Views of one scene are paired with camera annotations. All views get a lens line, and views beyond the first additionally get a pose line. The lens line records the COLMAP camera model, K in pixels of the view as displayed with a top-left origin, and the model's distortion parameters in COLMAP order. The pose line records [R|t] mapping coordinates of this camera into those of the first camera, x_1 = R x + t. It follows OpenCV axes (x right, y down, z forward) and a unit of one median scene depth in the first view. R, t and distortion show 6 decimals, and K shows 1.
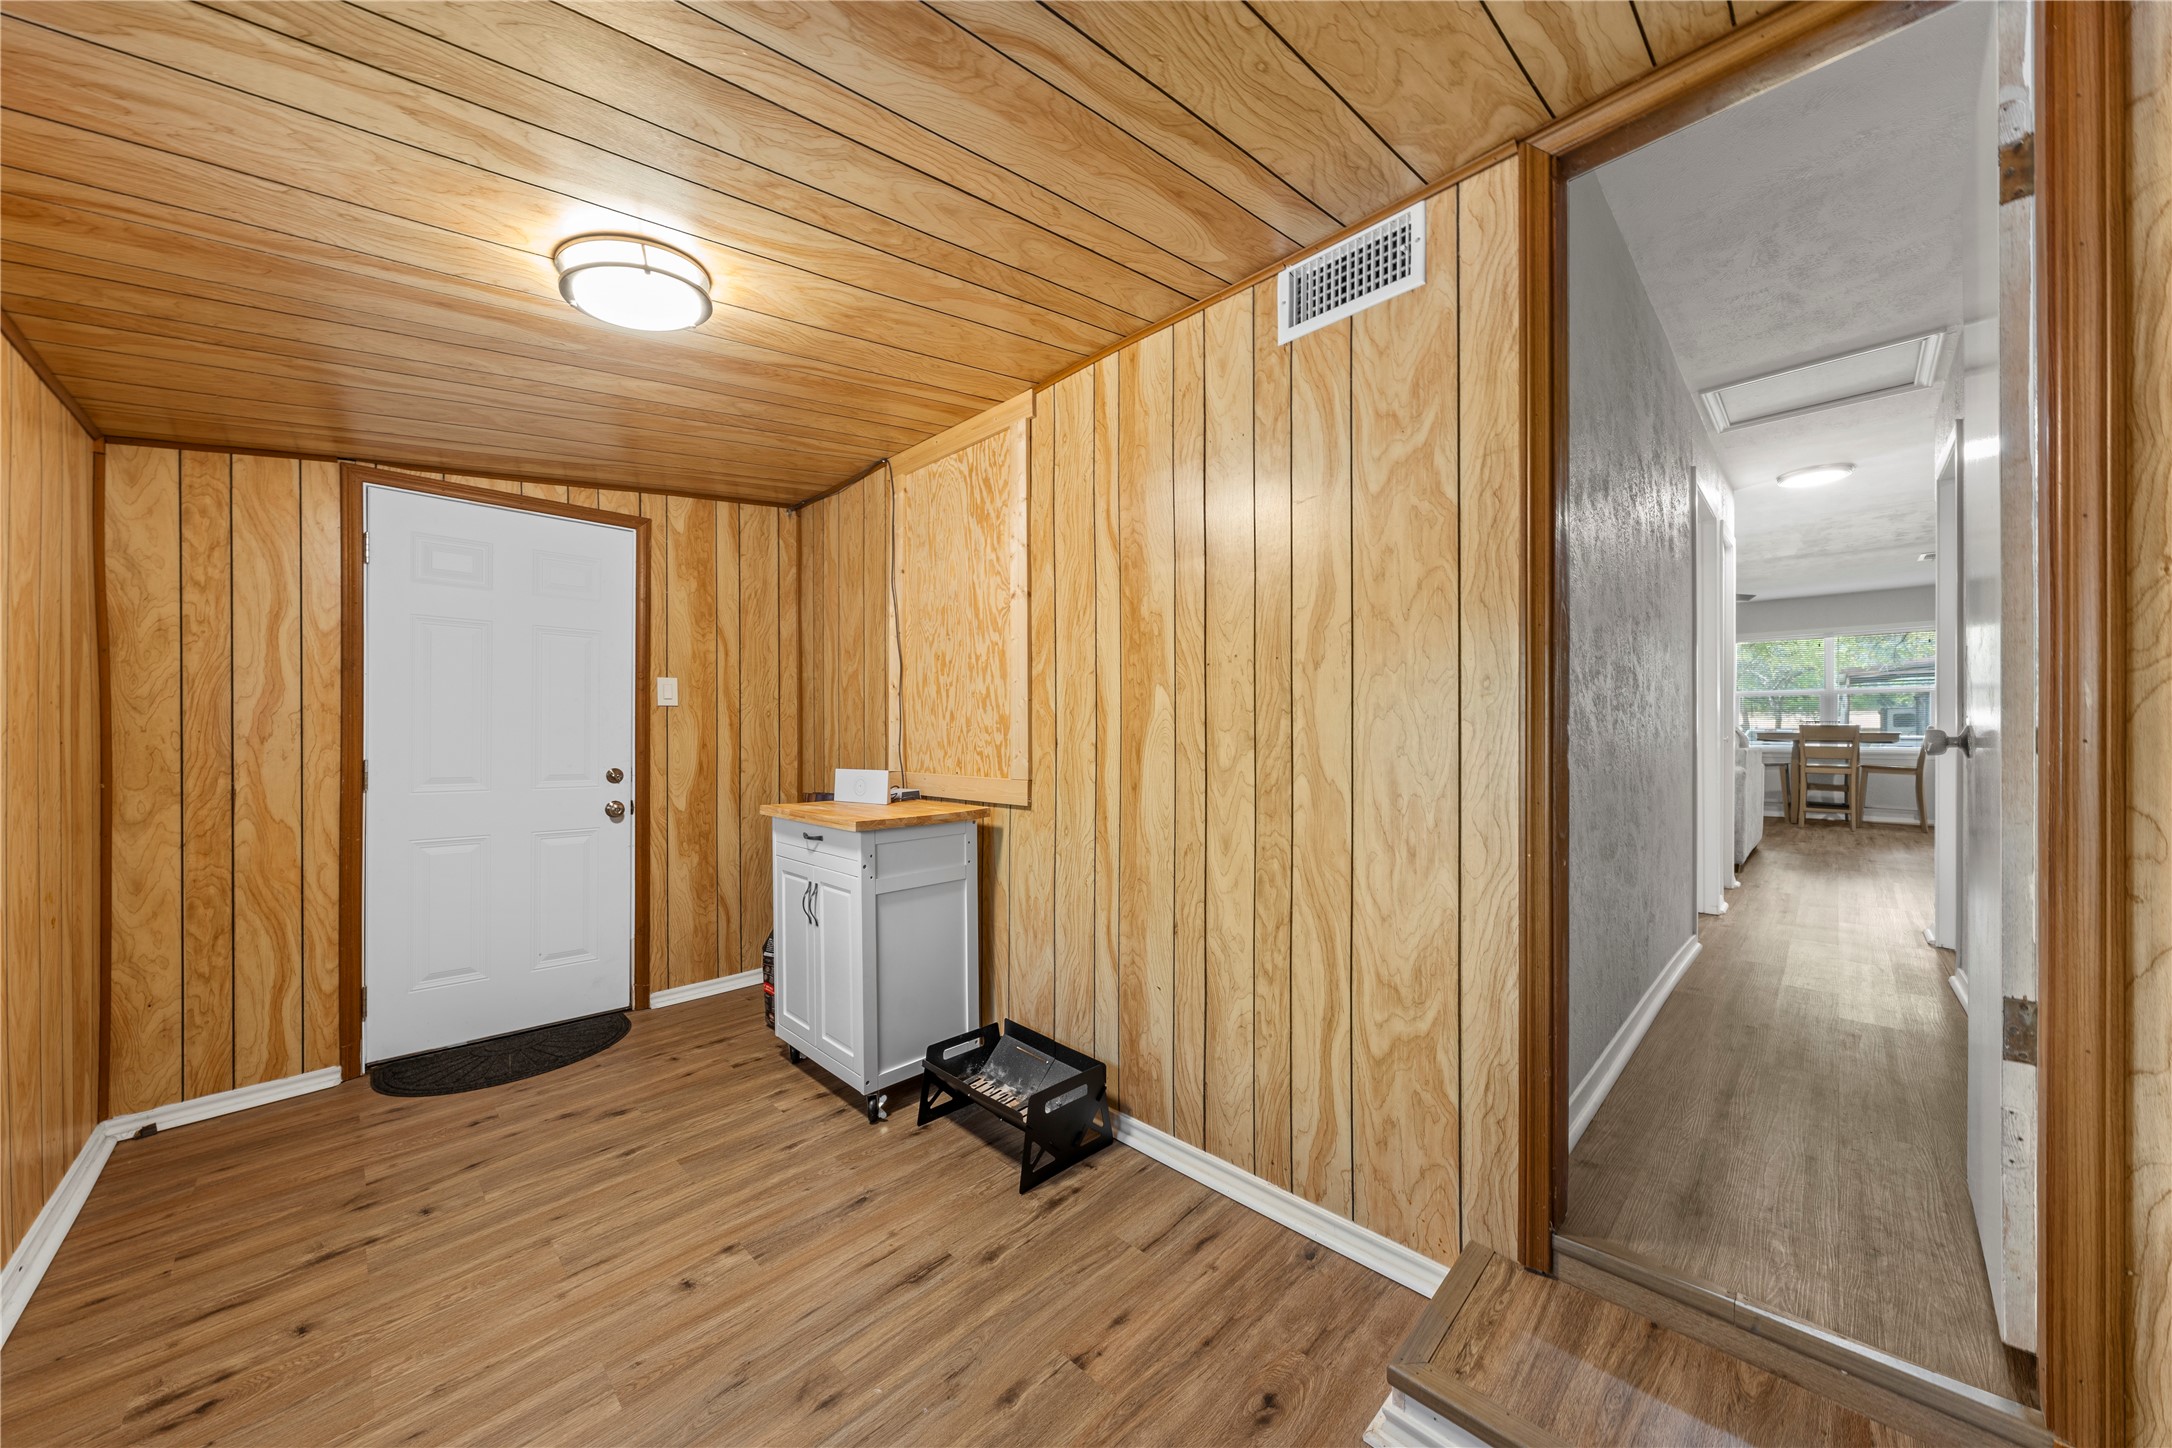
lens RADIAL K [[788.4, 0, 1086.6], [0, 788.4, 728.0], [0, 0, 1]] dist [0.000641, 0.000212]
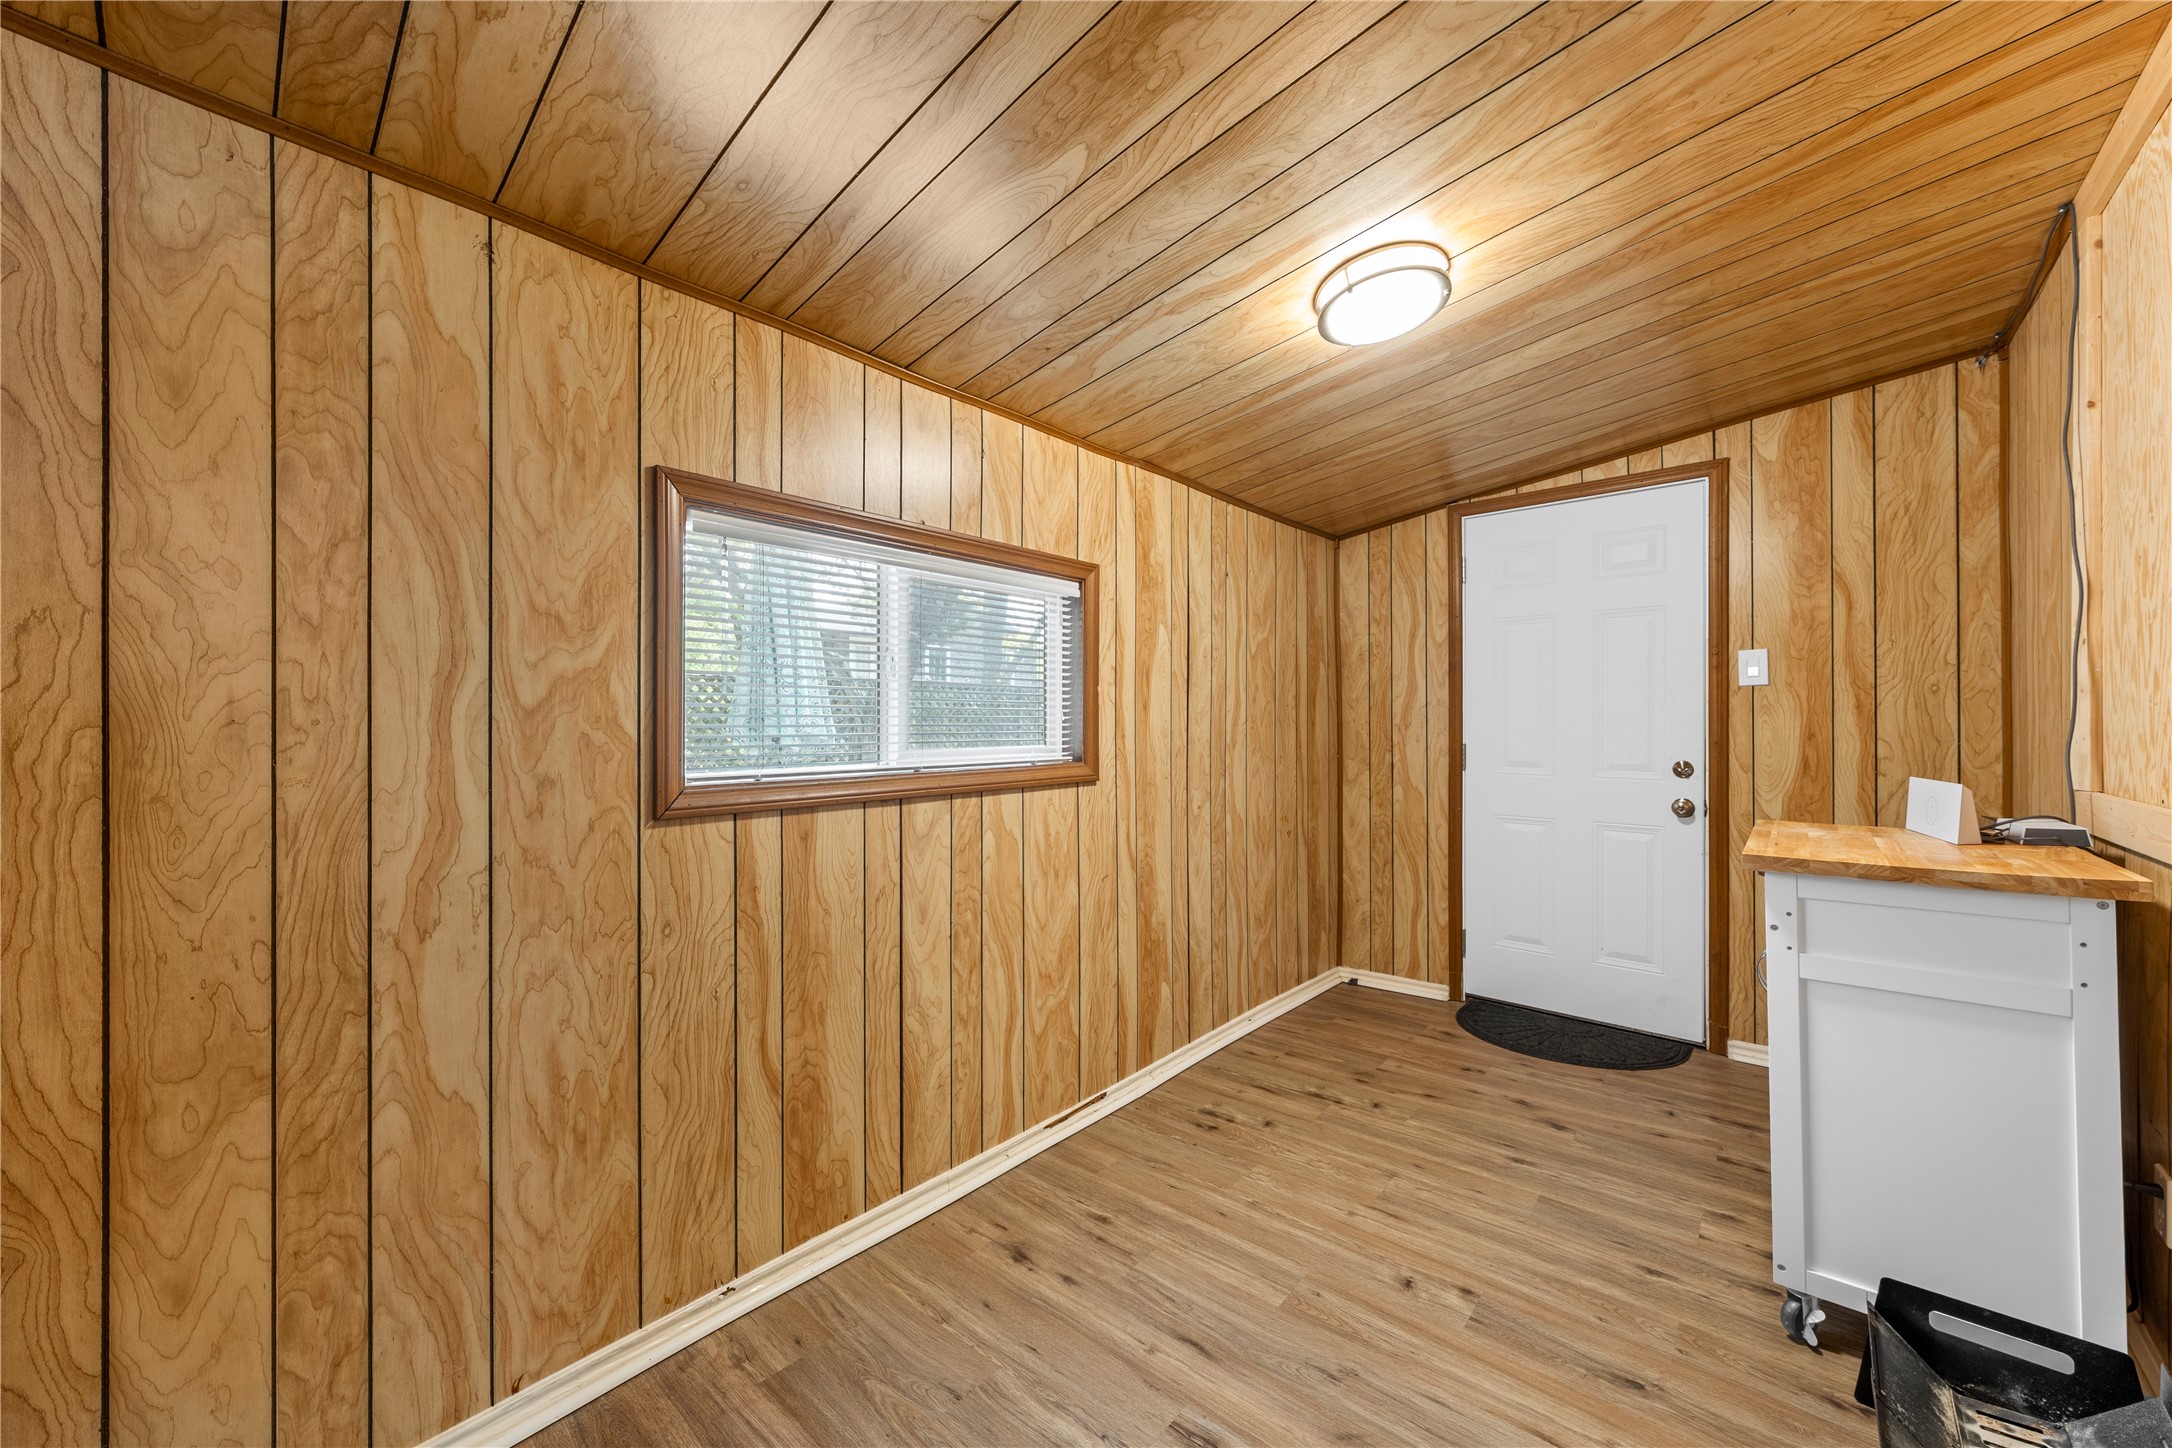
lens RADIAL K [[822.1, 0, 1091.8], [0, 822.1, 714.3], [0, 0, 1]] dist [0.000697, 0.000253]
pose [[0.026897, -0.012742, -0.999557, 0.369519], [0.014435, 0.999819, -0.012357, 0.002303], [0.999534, -0.014096, 0.027076, 0.420091]]
